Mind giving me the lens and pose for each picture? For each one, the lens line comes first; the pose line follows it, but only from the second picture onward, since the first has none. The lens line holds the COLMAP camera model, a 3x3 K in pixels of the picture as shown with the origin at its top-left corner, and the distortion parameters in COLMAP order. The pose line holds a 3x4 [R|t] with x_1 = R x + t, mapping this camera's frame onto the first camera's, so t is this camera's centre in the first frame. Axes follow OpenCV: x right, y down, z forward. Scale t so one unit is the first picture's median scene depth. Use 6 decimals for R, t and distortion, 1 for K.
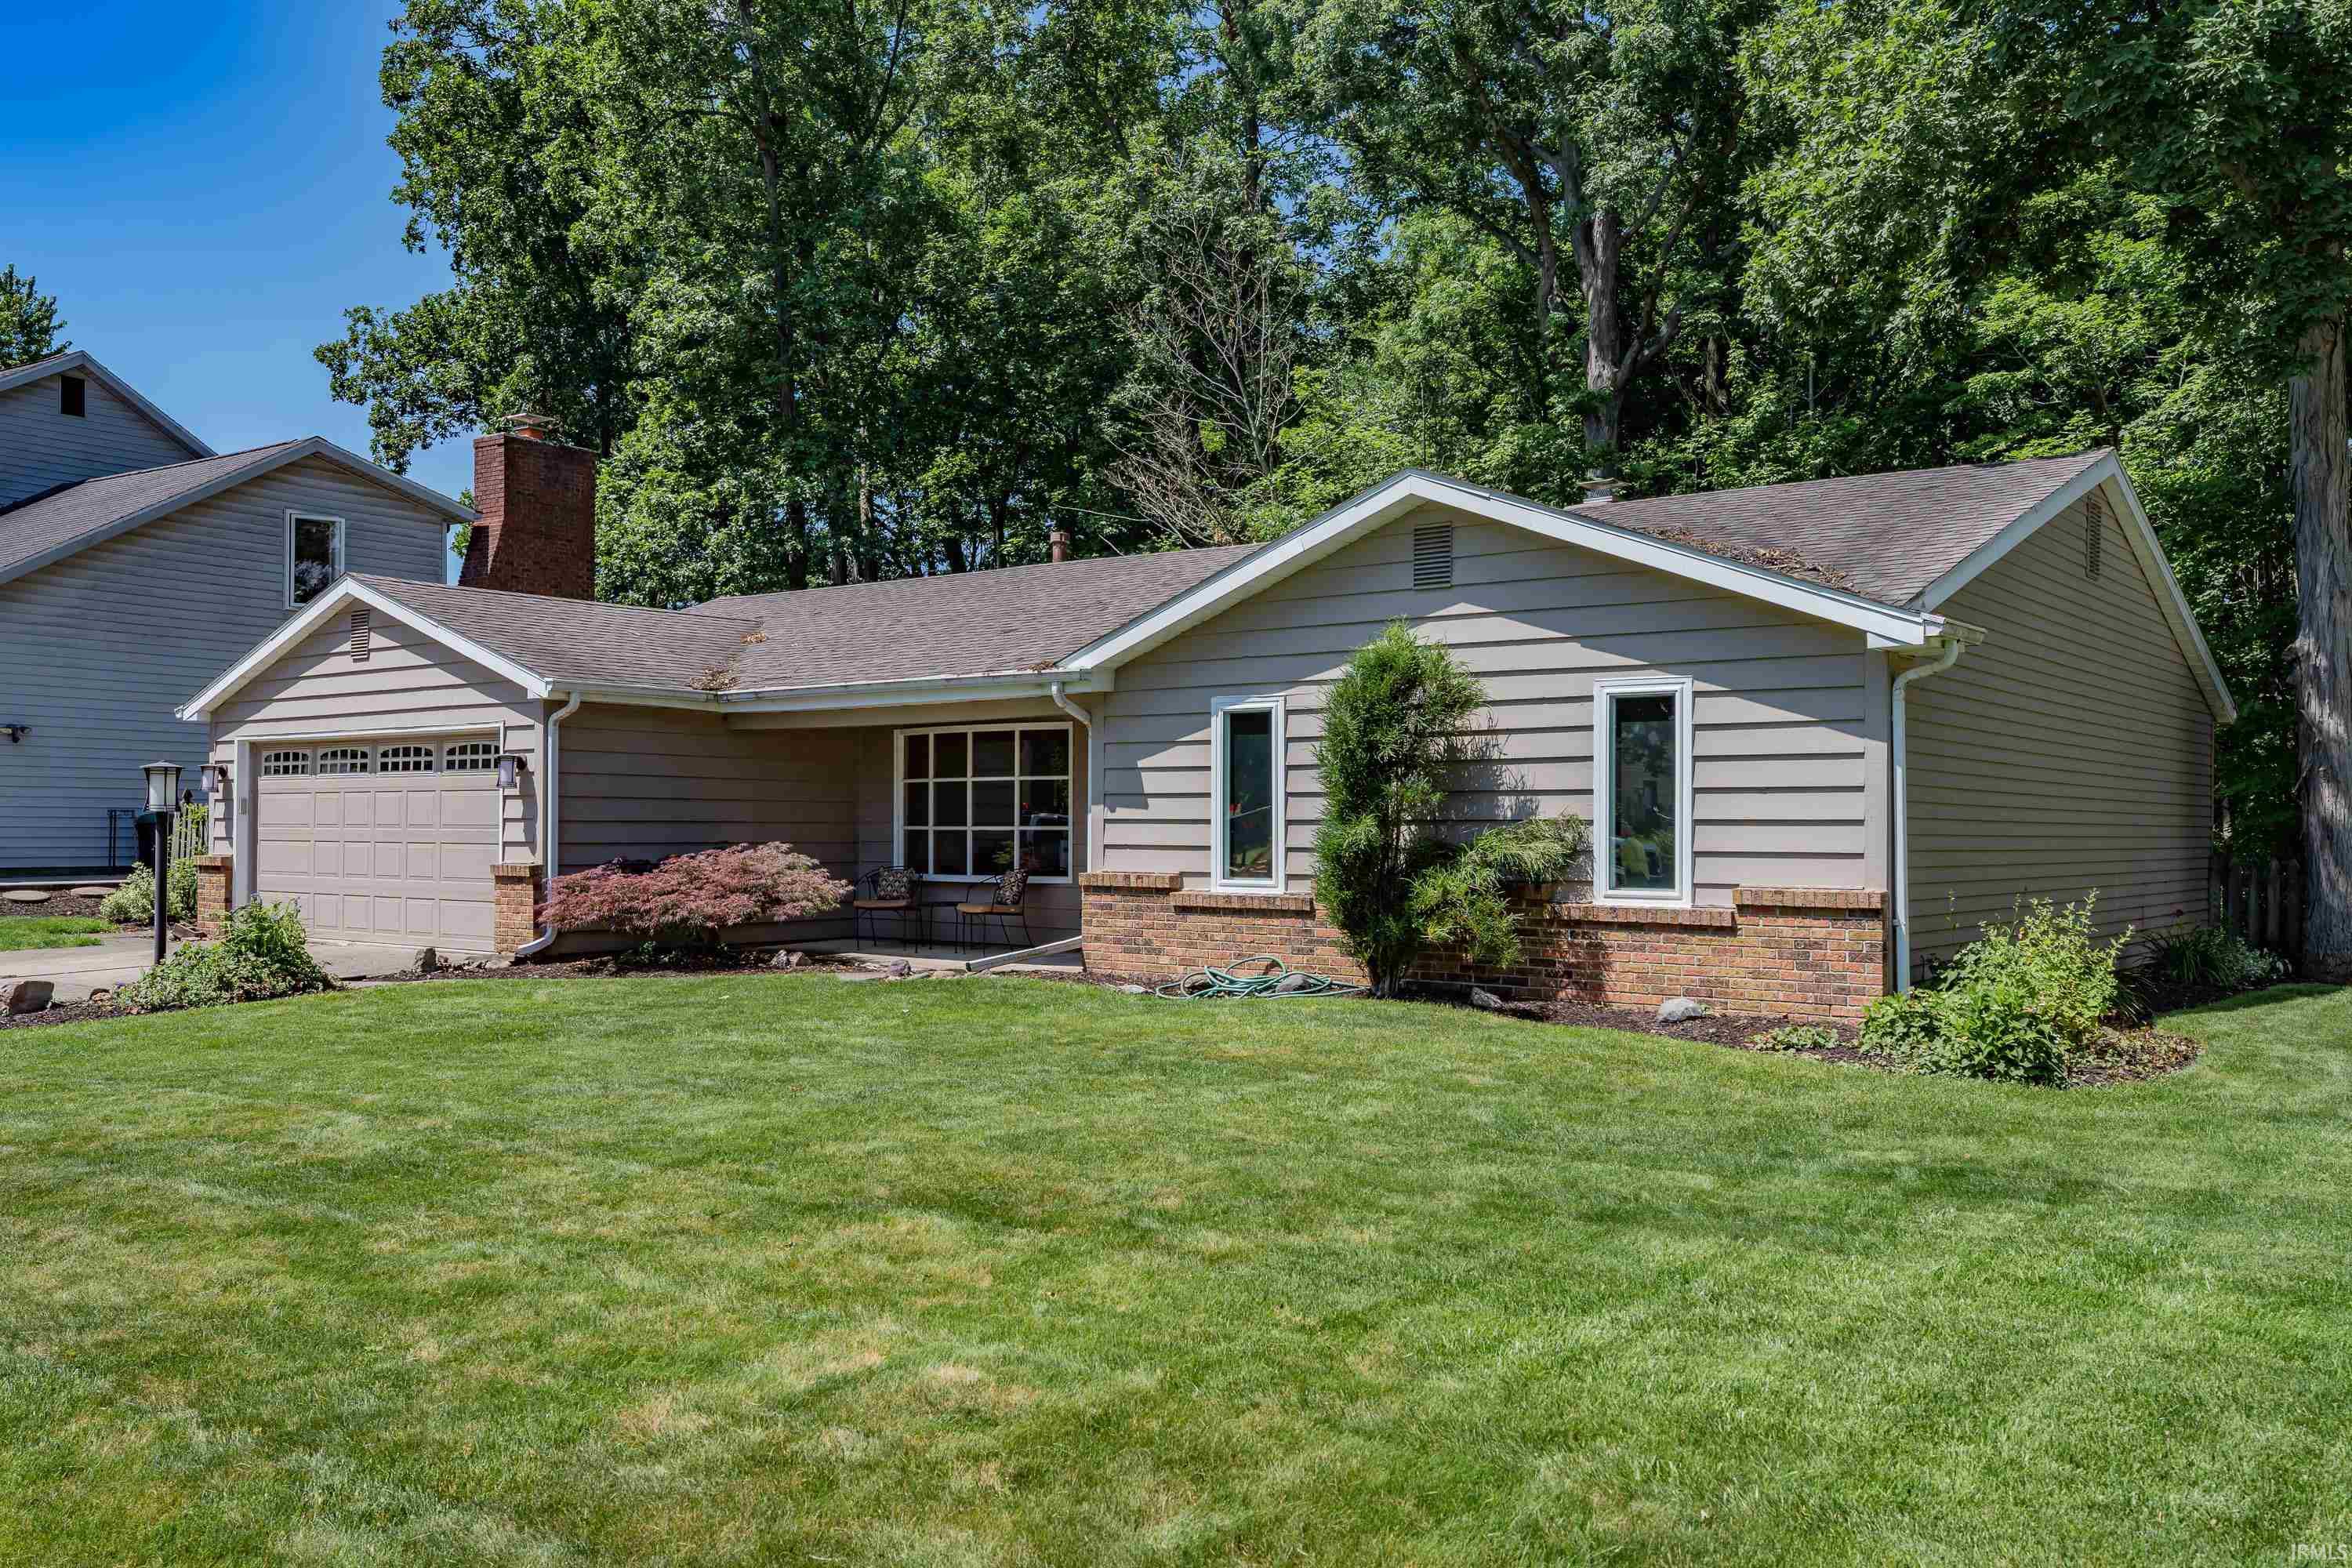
lens RADIAL K [[1966.6, 0, 1175.8], [0, 1966.6, 791.3], [0, 0, 1]] dist [-0.002938, -0.000352]
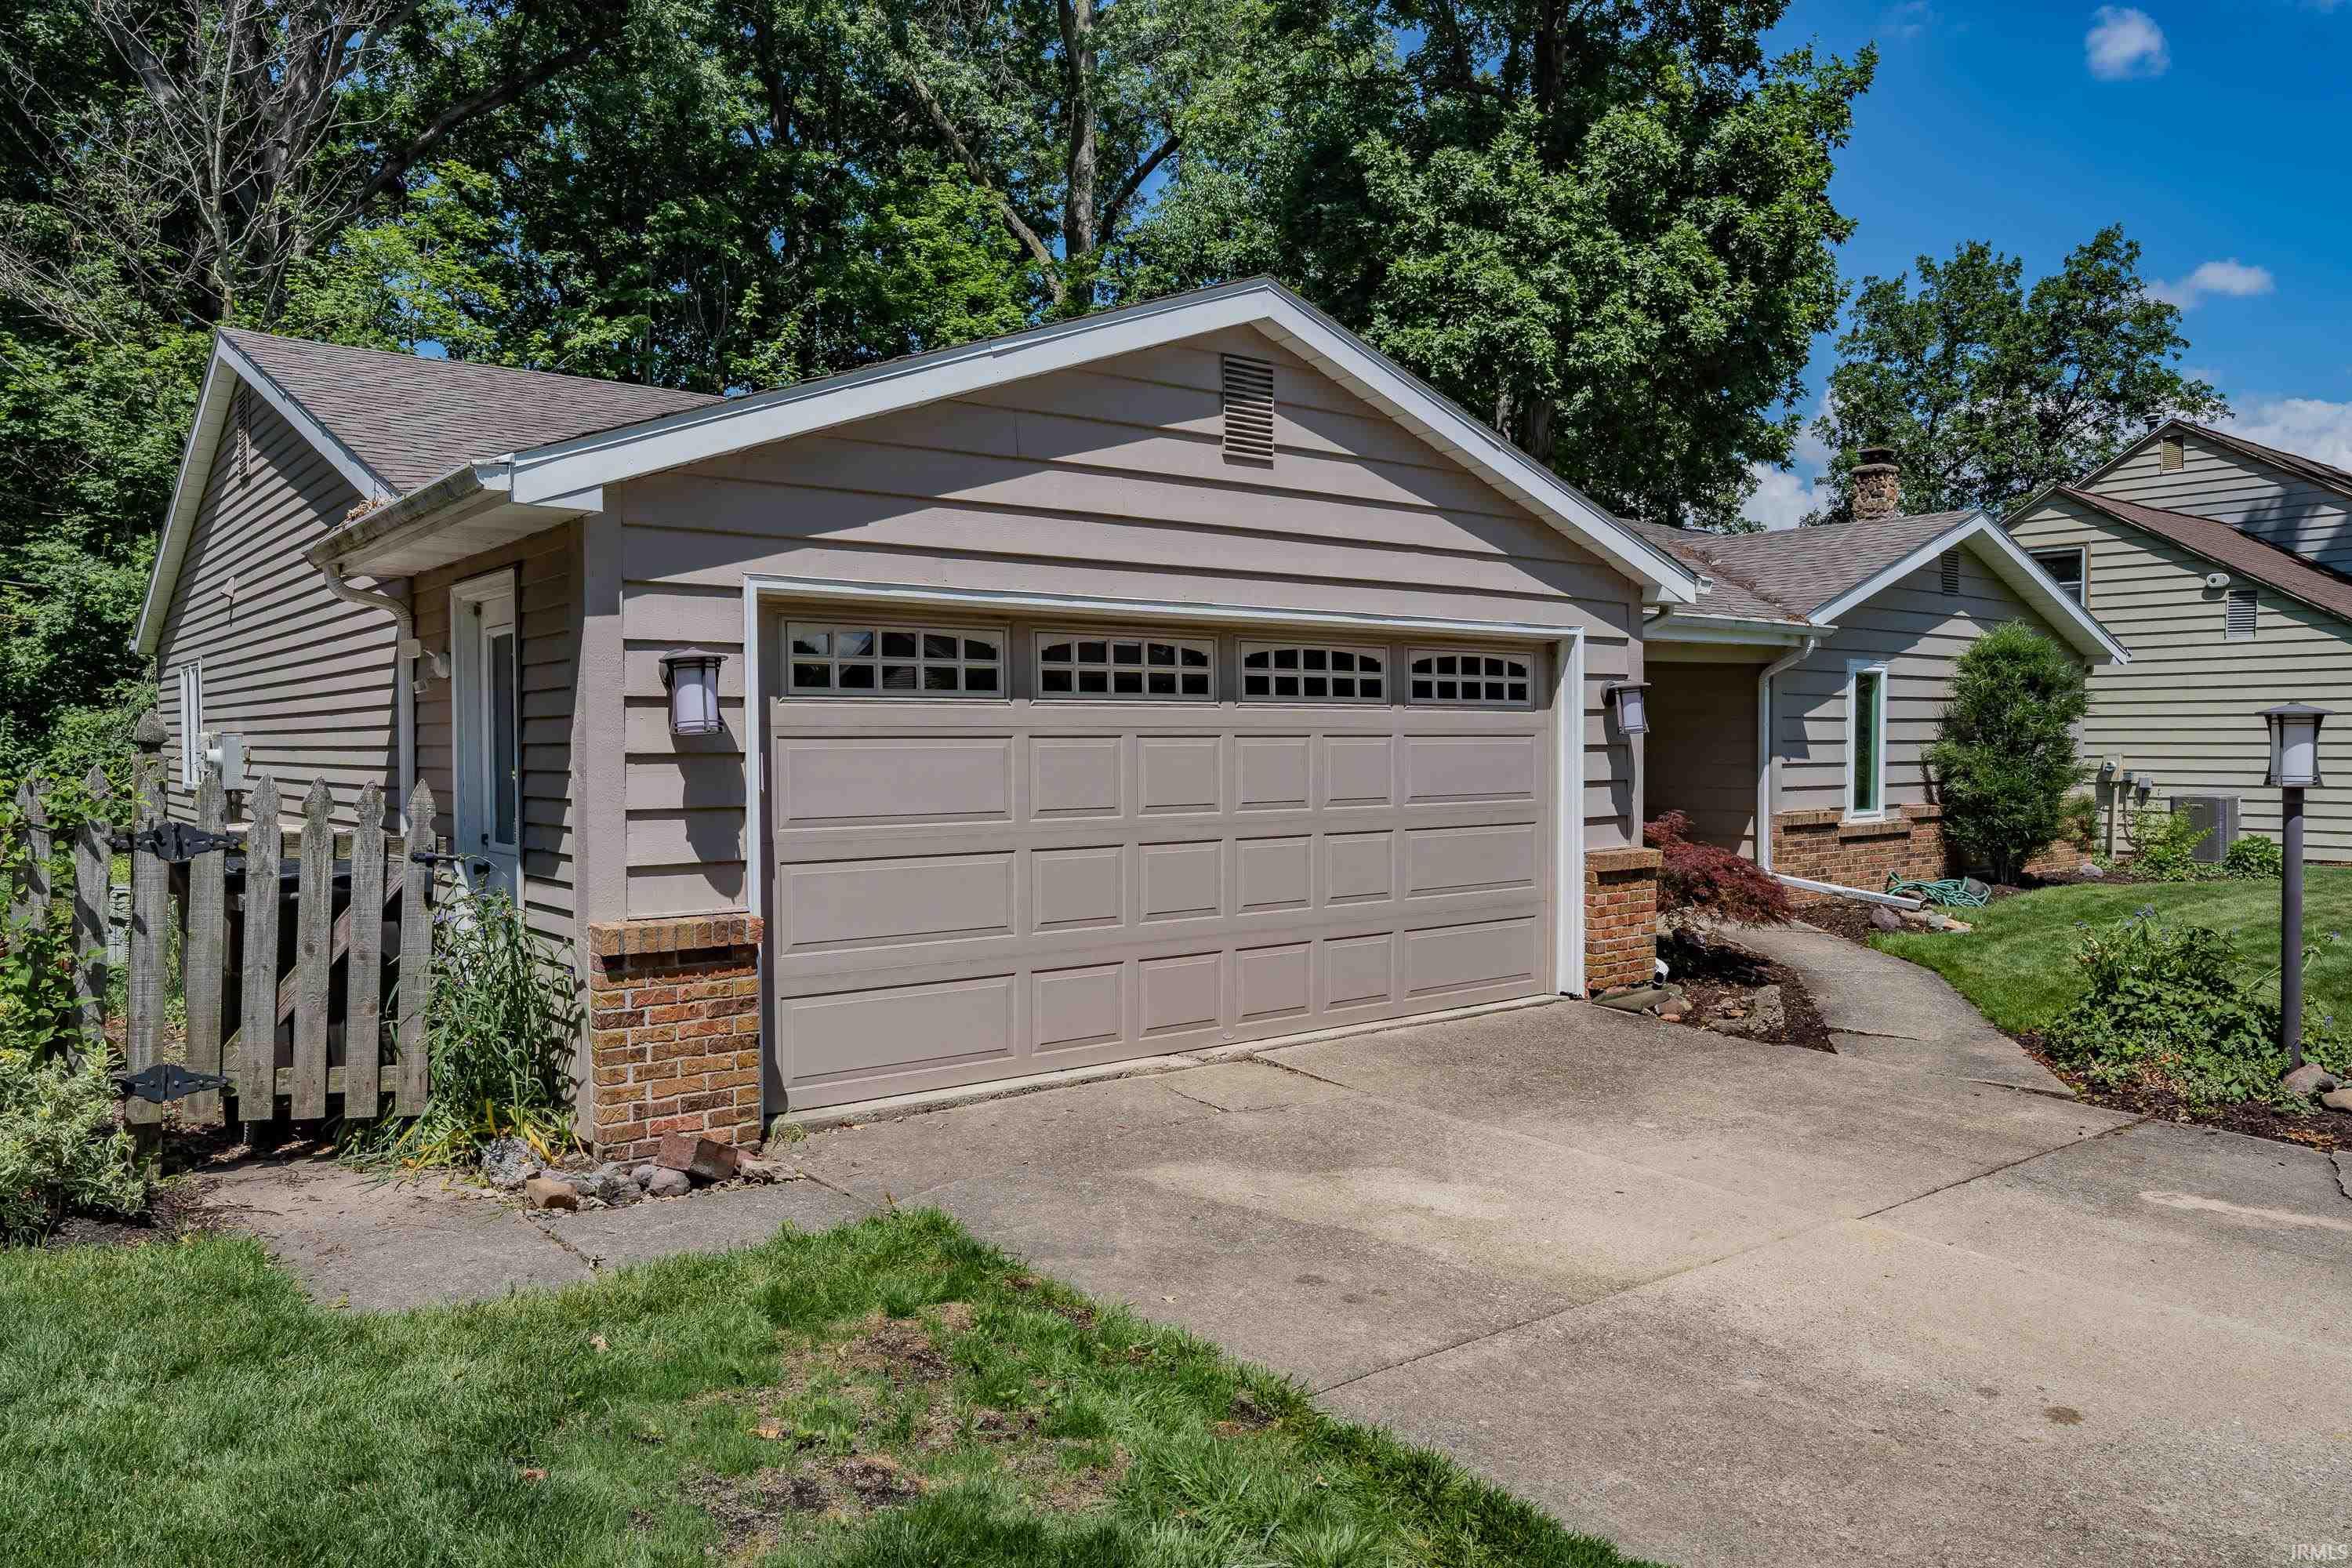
lens RADIAL K [[1596.0, 0, 1176.3], [0, 1596.0, 772.7], [0, 0, 1]] dist [-0.002836, -0.000272]
pose [[0.231817, -0.028746, 0.972335, -0.967273], [-0.019176, 0.999234, 0.034113, -0.004560], [-0.972570, -0.026553, 0.231088, 1.117401]]
